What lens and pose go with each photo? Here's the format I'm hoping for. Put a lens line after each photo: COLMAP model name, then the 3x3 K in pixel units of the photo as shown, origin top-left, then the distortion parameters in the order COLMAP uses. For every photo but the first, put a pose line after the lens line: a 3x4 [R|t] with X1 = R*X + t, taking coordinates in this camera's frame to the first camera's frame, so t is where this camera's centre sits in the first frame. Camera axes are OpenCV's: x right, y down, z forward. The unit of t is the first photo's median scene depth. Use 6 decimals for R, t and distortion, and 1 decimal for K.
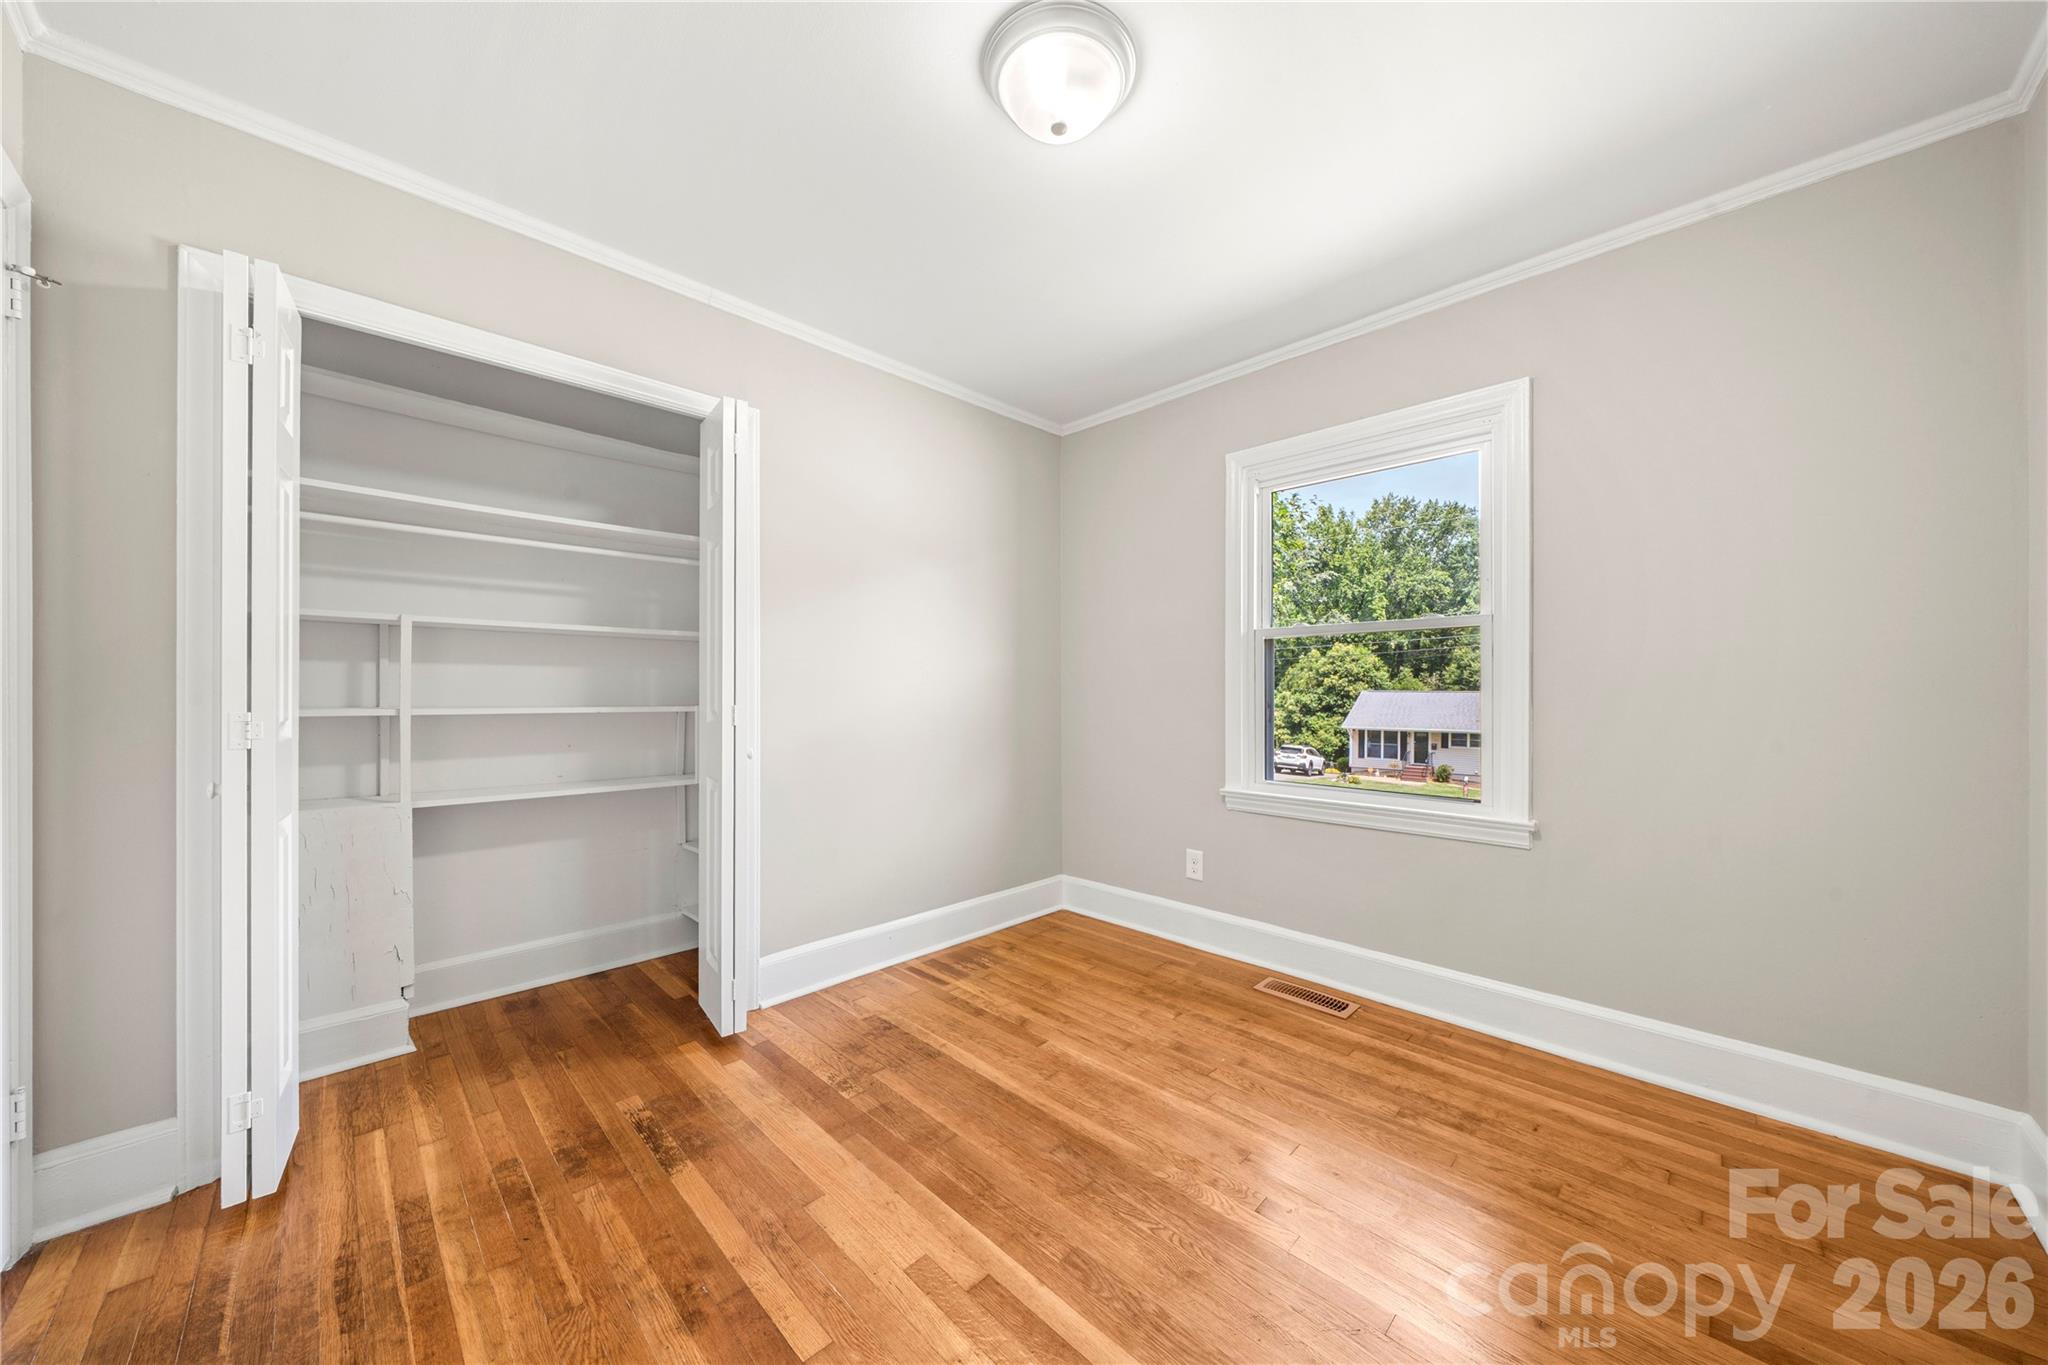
lens RADIAL K [[713.0, 0, 1021.6], [0, 713.0, 687.6], [0, 0, 1]] dist [-0.002803, -0.000262]
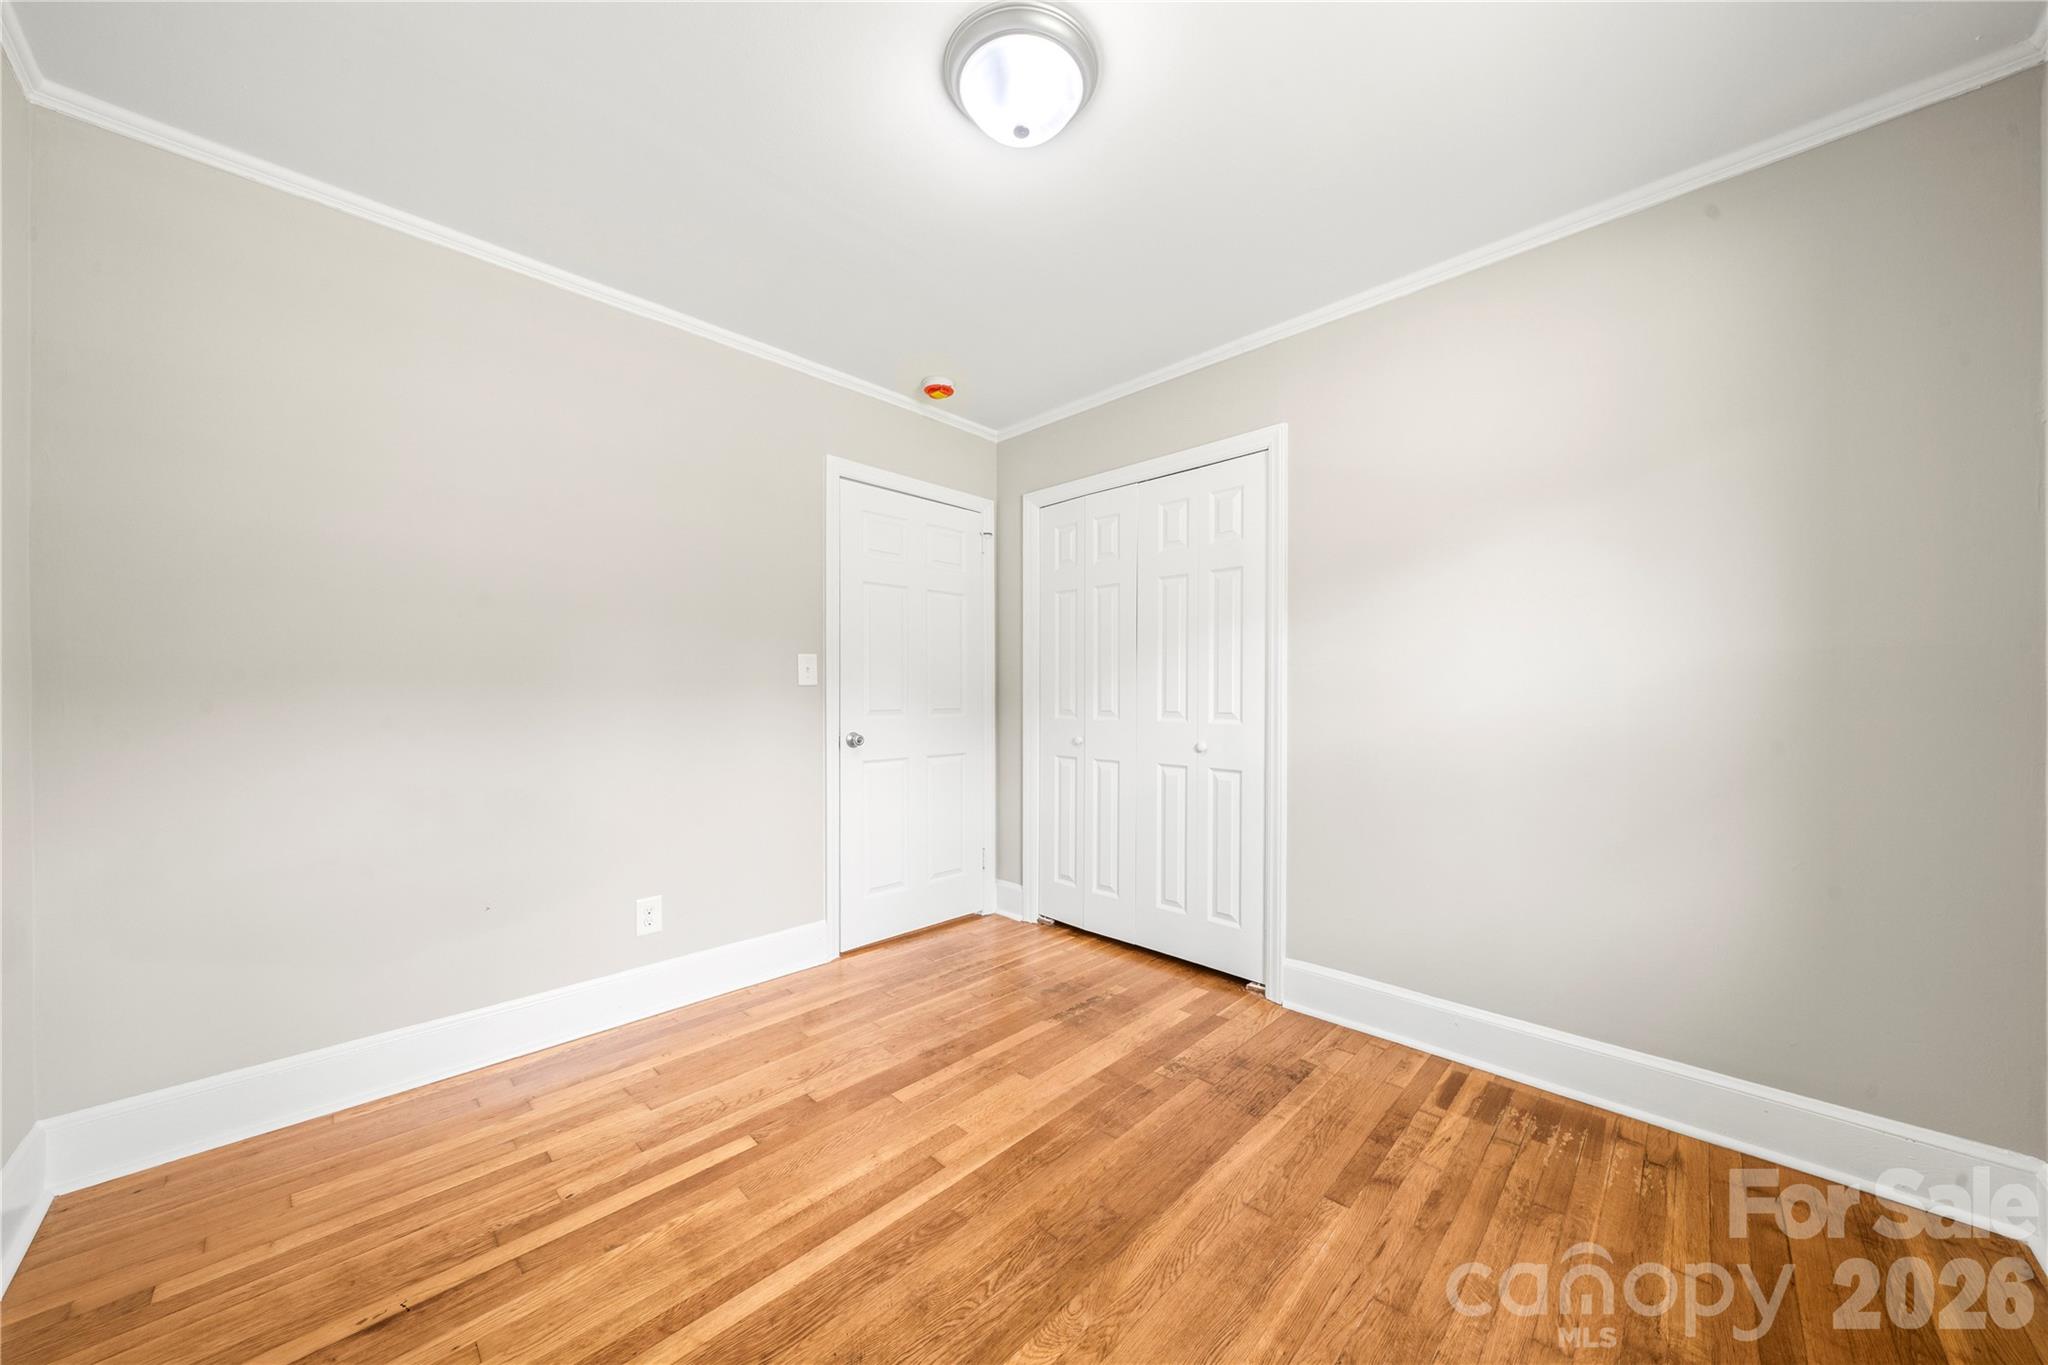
lens RADIAL K [[713.0, 0, 1021.6], [0, 713.0, 687.6], [0, 0, 1]] dist [-0.002803, -0.000262]
pose [[0.000304, -0.009557, -0.999954, 0.833447], [-0.001279, 0.999954, -0.009558, 0.005928], [0.999999, 0.001282, 0.000291, 0.791559]]
